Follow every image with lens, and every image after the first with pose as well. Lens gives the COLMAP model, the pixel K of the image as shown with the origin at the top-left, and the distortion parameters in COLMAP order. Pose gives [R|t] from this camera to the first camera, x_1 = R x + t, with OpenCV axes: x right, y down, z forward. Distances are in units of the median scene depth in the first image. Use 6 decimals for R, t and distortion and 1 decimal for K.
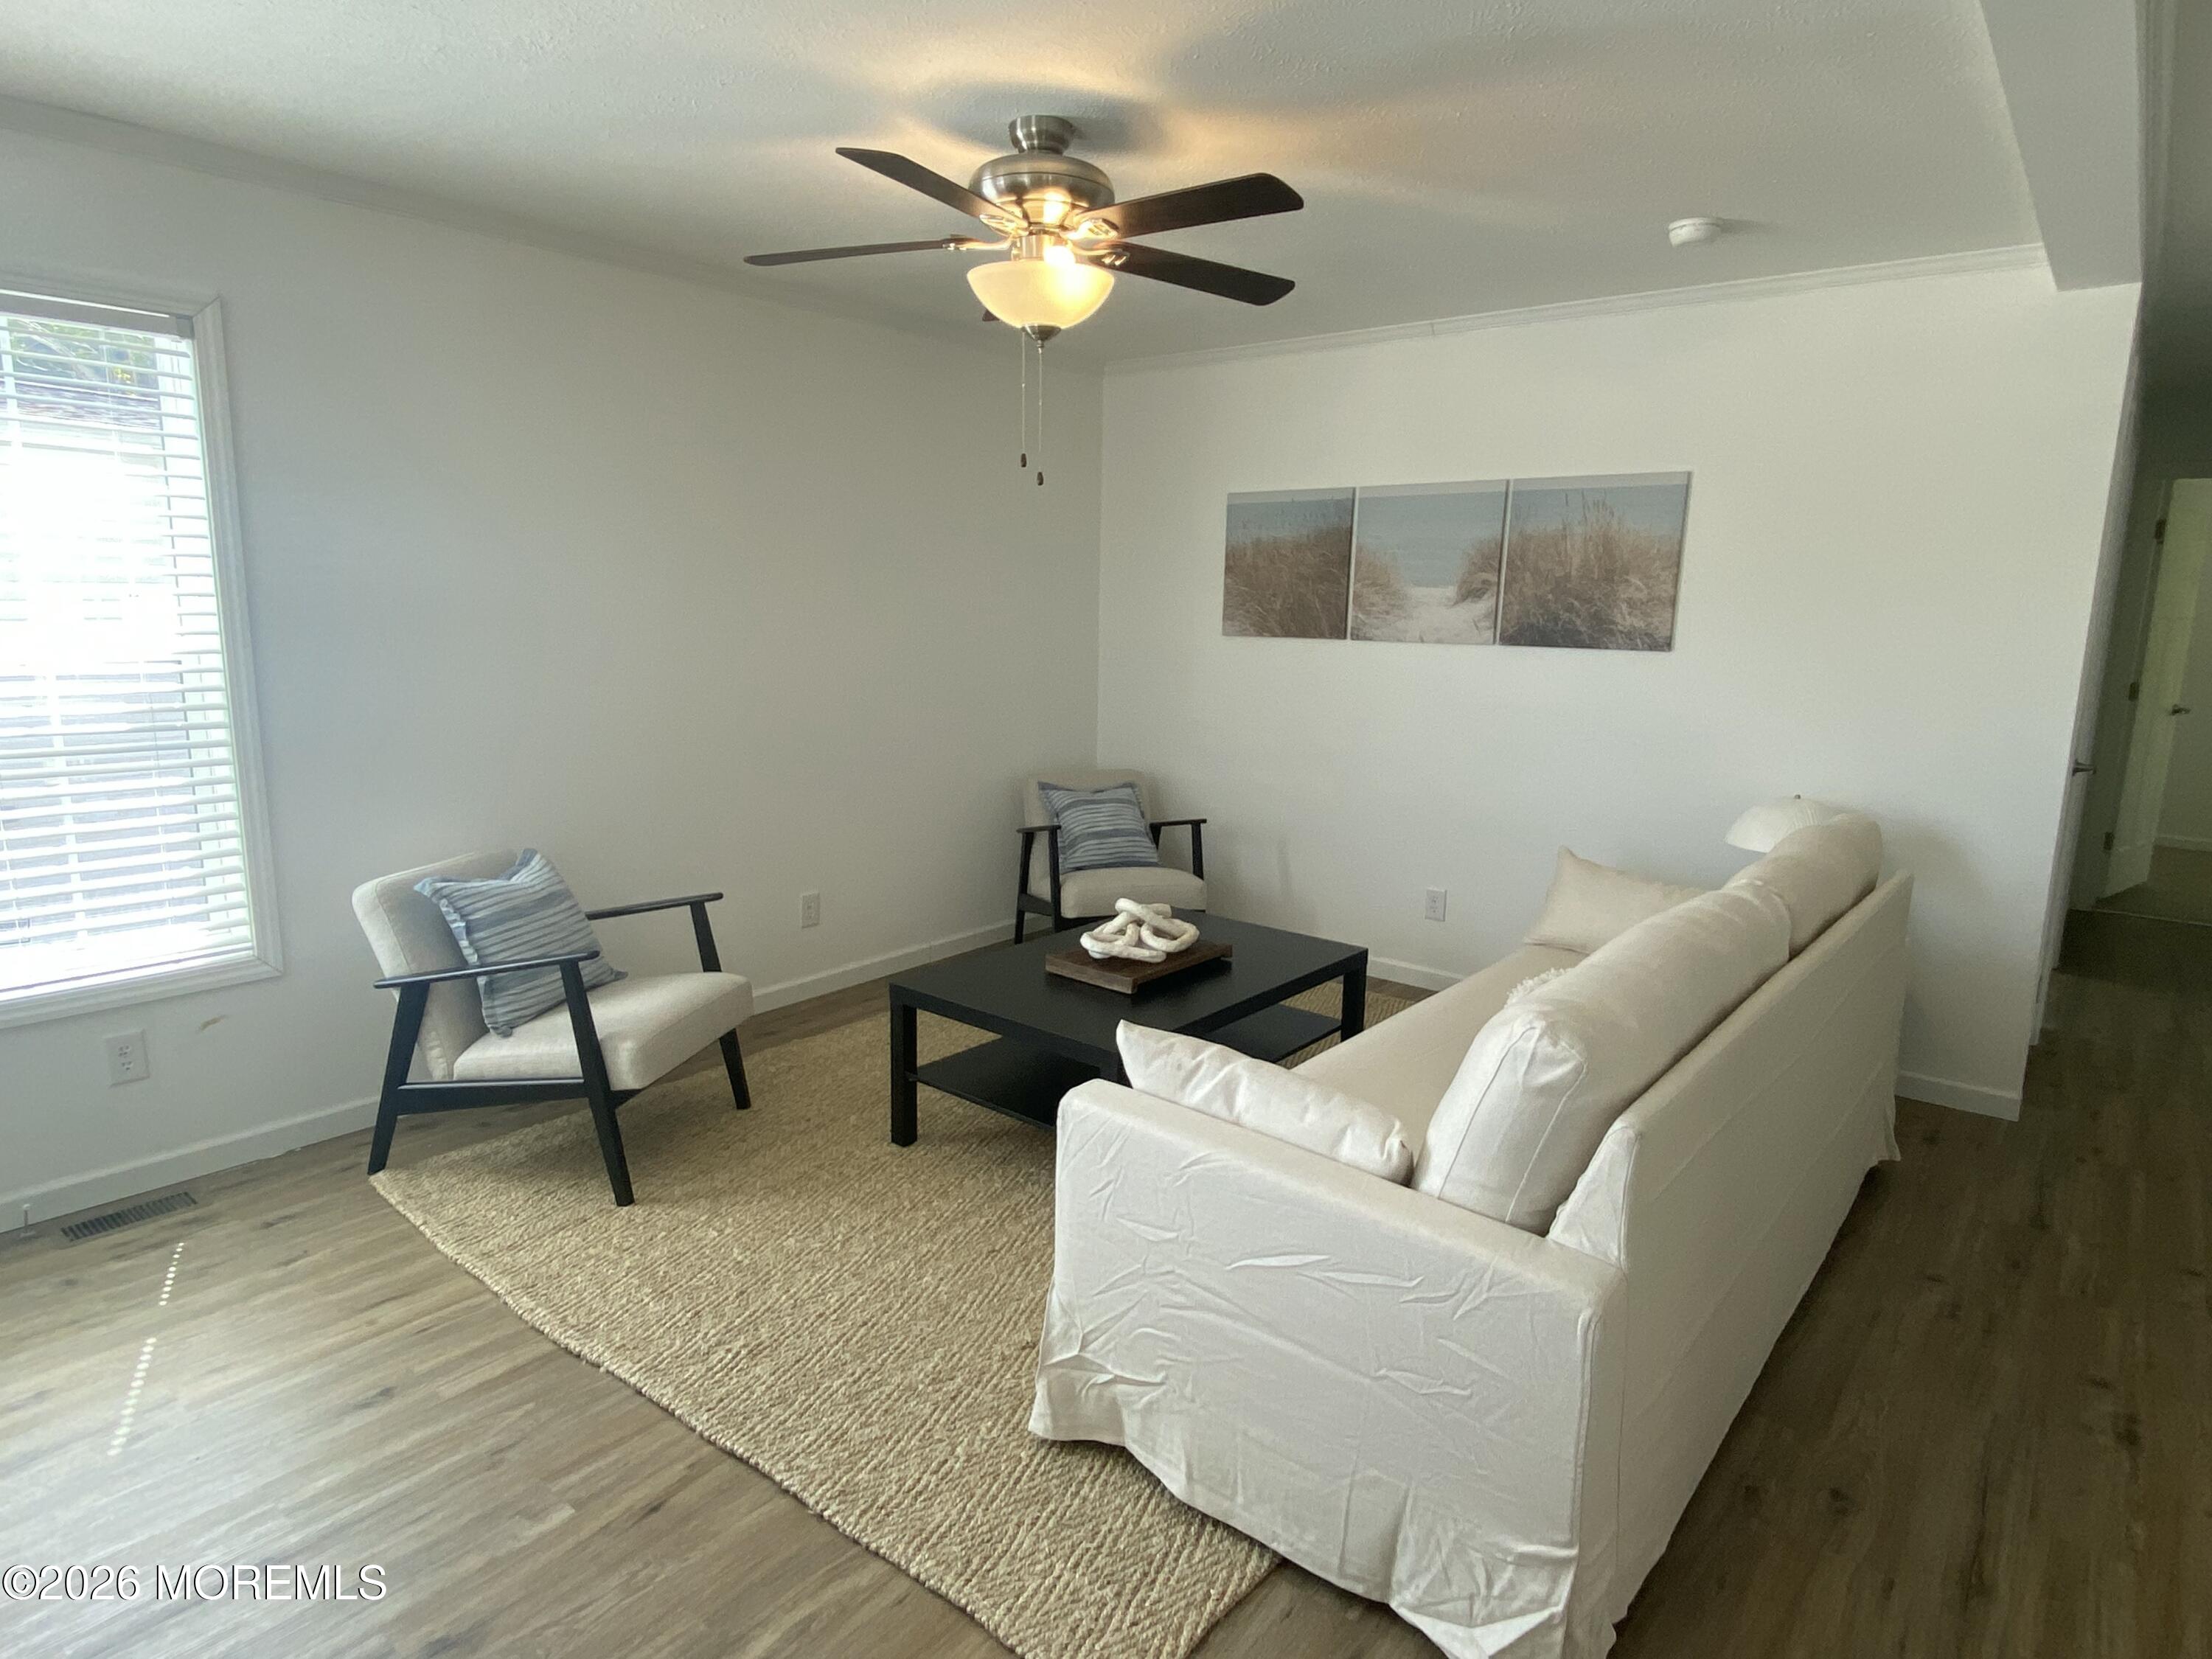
lens RADIAL K [[1243.9, 0, 1110.0], [0, 1243.9, 823.6], [0, 0, 1]] dist [0.006024, 0.000173]
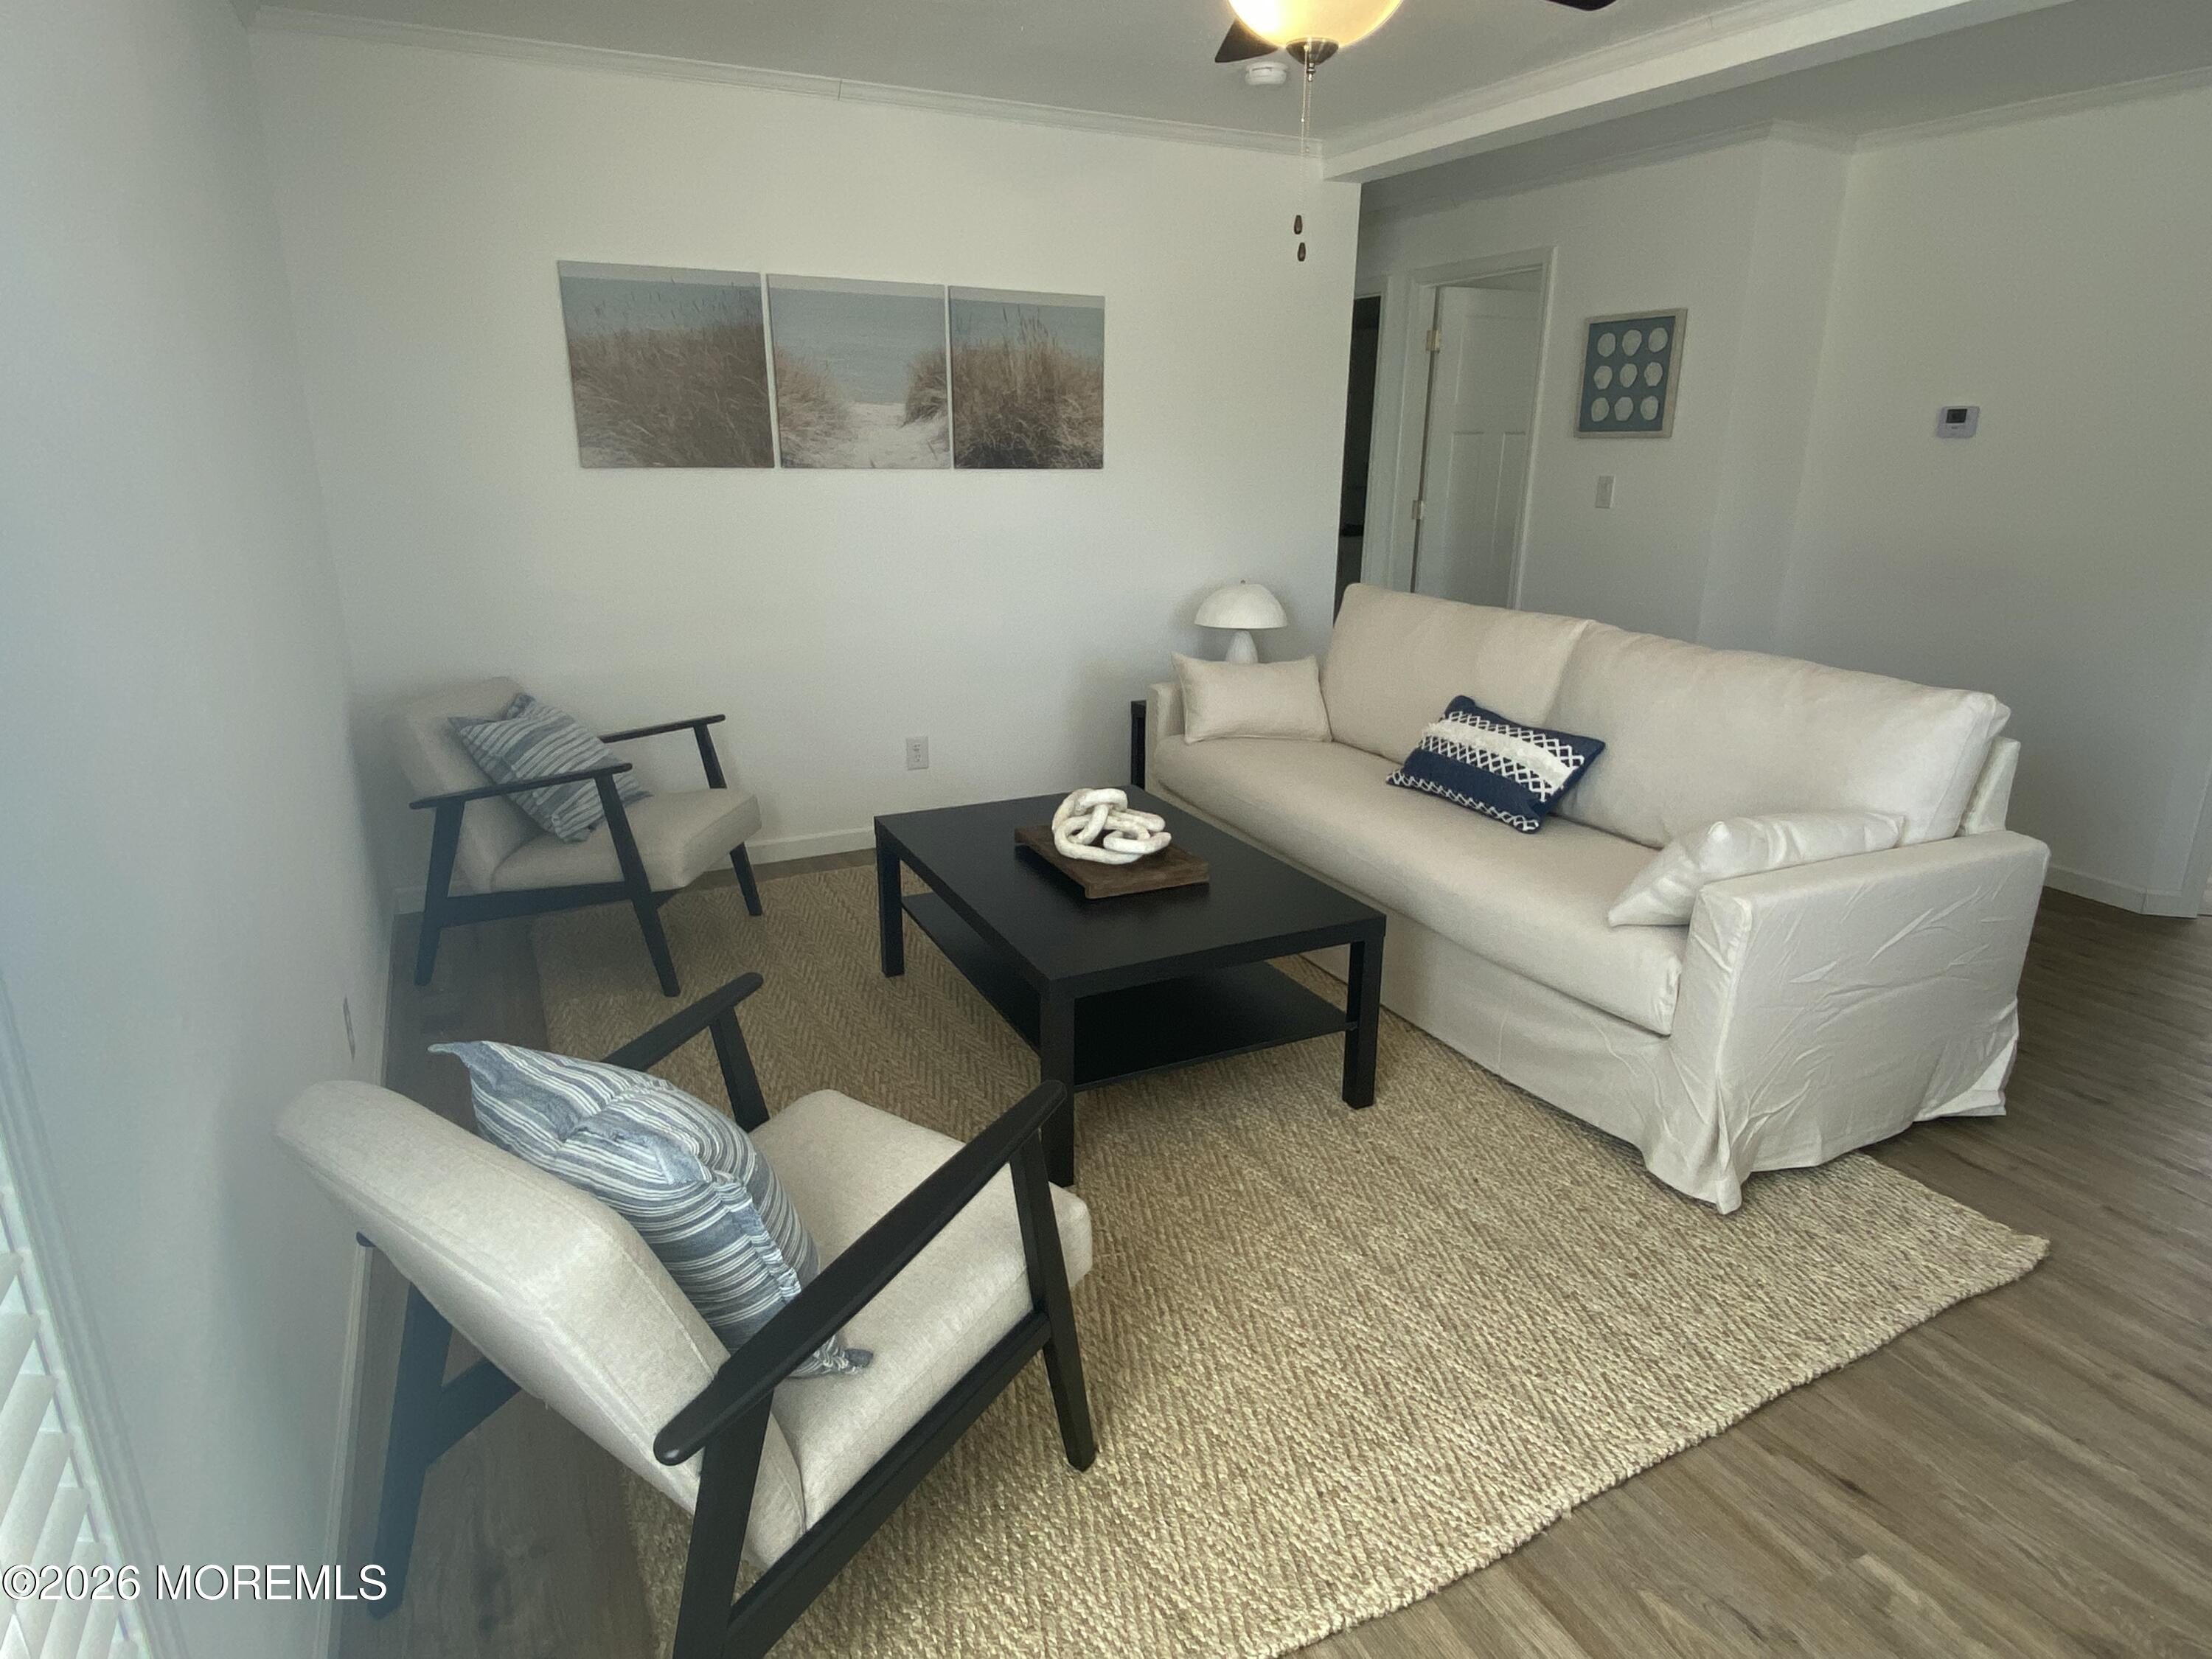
lens RADIAL K [[1243.9, 0, 1108.4], [0, 1243.9, 839.3], [0, 0, 1]] dist [0.006024, 0.000173]
pose [[0.416815, -0.283355, 0.863699, -0.549645], [0.159035, 0.958249, 0.237625, -0.079045], [-0.894971, 0.038313, 0.444476, 0.482471]]
